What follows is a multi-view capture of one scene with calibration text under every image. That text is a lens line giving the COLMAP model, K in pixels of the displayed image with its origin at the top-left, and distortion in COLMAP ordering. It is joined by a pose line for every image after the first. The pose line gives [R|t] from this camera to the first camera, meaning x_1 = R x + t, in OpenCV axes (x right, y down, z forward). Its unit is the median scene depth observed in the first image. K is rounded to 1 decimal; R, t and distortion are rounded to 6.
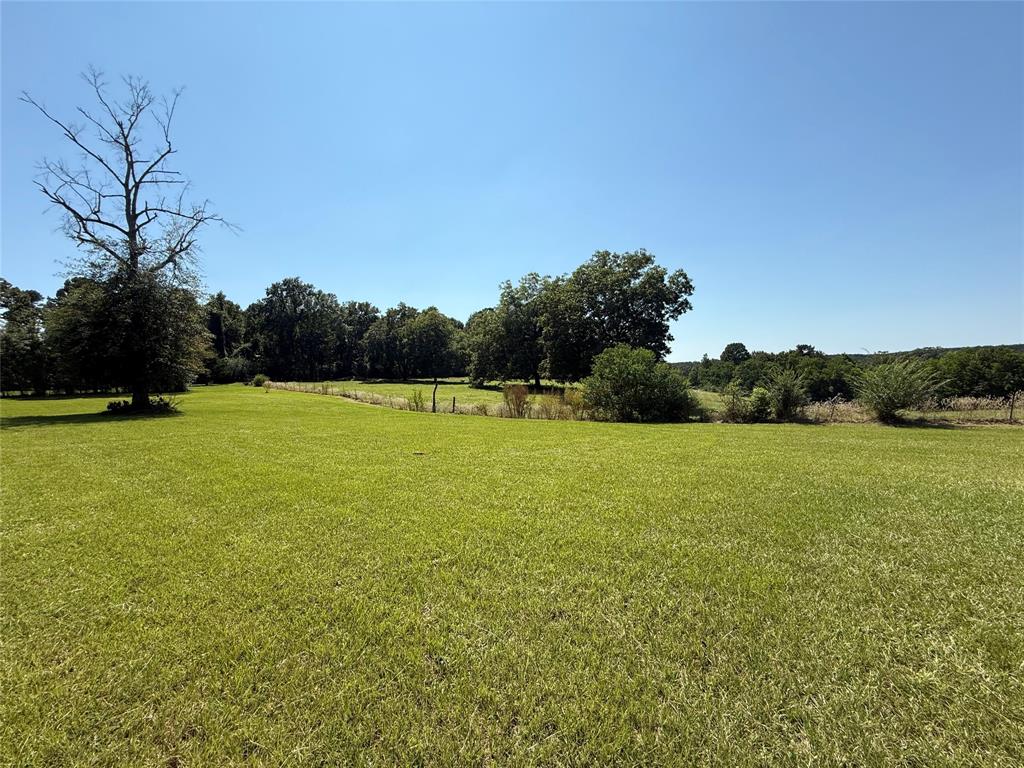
lens RADIAL K [[408.3, 0, 510.2], [0, 408.3, 384.6], [0, 0, 1]] dist [-0.004421, -0.000084]
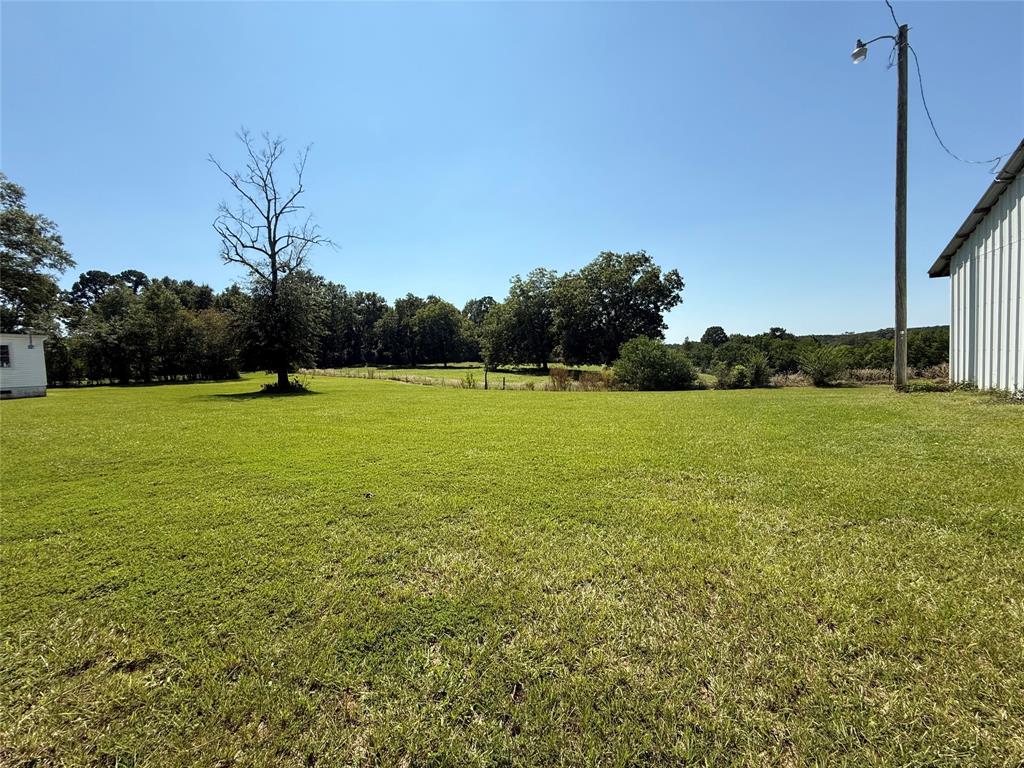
lens RADIAL K [[408.0, 0, 509.1], [0, 408.0, 384.0], [0, 0, 1]] dist [0.000096, 0.000068]
pose [[0.998994, -0.017166, 0.041435, -0.082646], [0.015633, 0.999191, 0.037059, 0.002176], [-0.042037, -0.036374, 0.998454, -0.128958]]
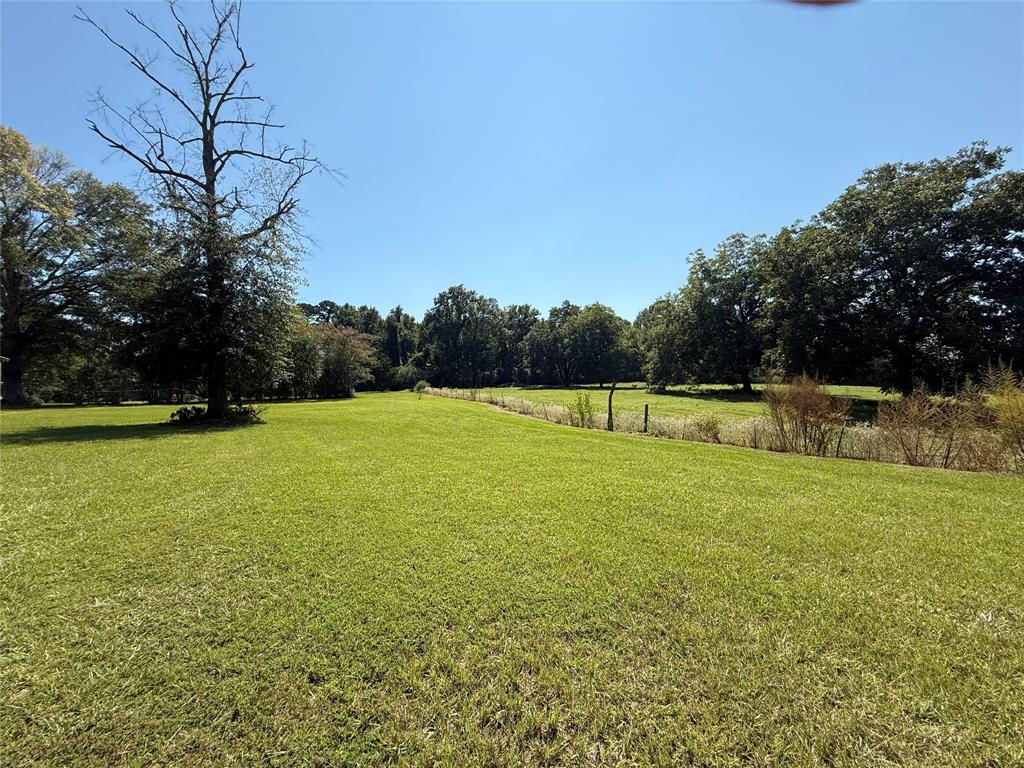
lens RADIAL K [[409.7, 0, 512.4], [0, 409.7, 382.9], [0, 0, 1]] dist [-0.007765, -0.000068]
pose [[0.926204, -0.013571, -0.376778, -0.044649], [0.004625, 0.999686, -0.024636, 0.005925], [0.376994, 0.021076, 0.925976, 0.184623]]
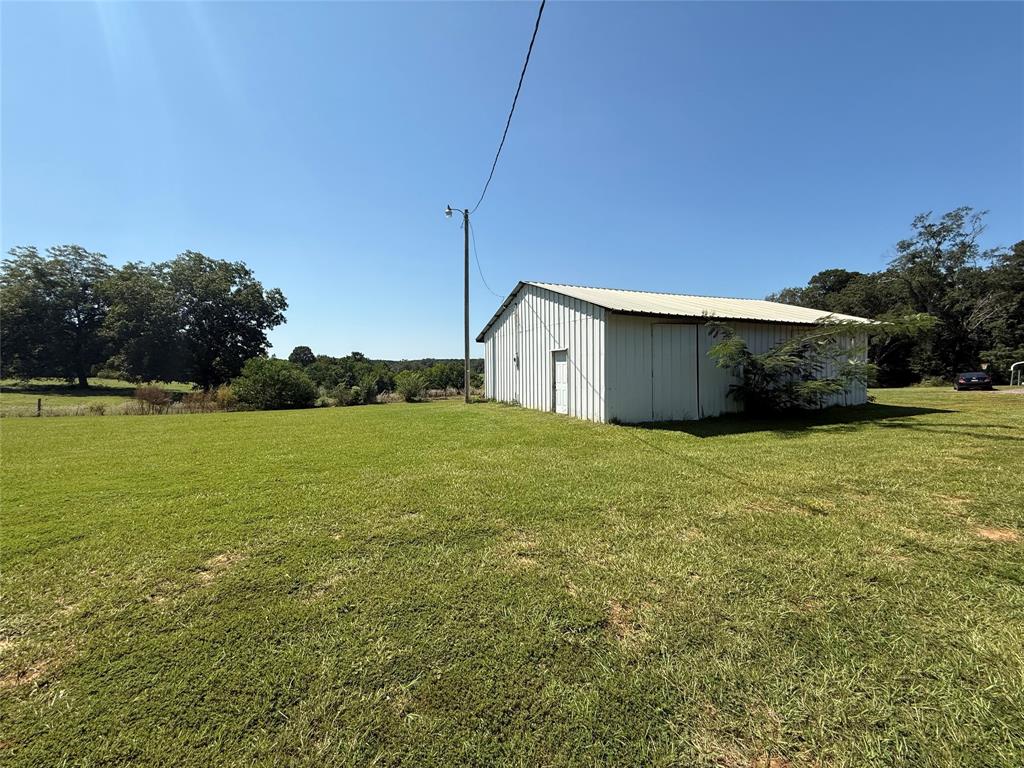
lens RADIAL K [[409.7, 0, 512.4], [0, 409.7, 382.9], [0, 0, 1]] dist [-0.007765, -0.000068]
pose [[0.540823, 0.001314, 0.841135, -0.152833], [0.000678, 0.999998, -0.001998, -0.000490], [-0.841136, 0.001651, 0.540821, -0.161516]]
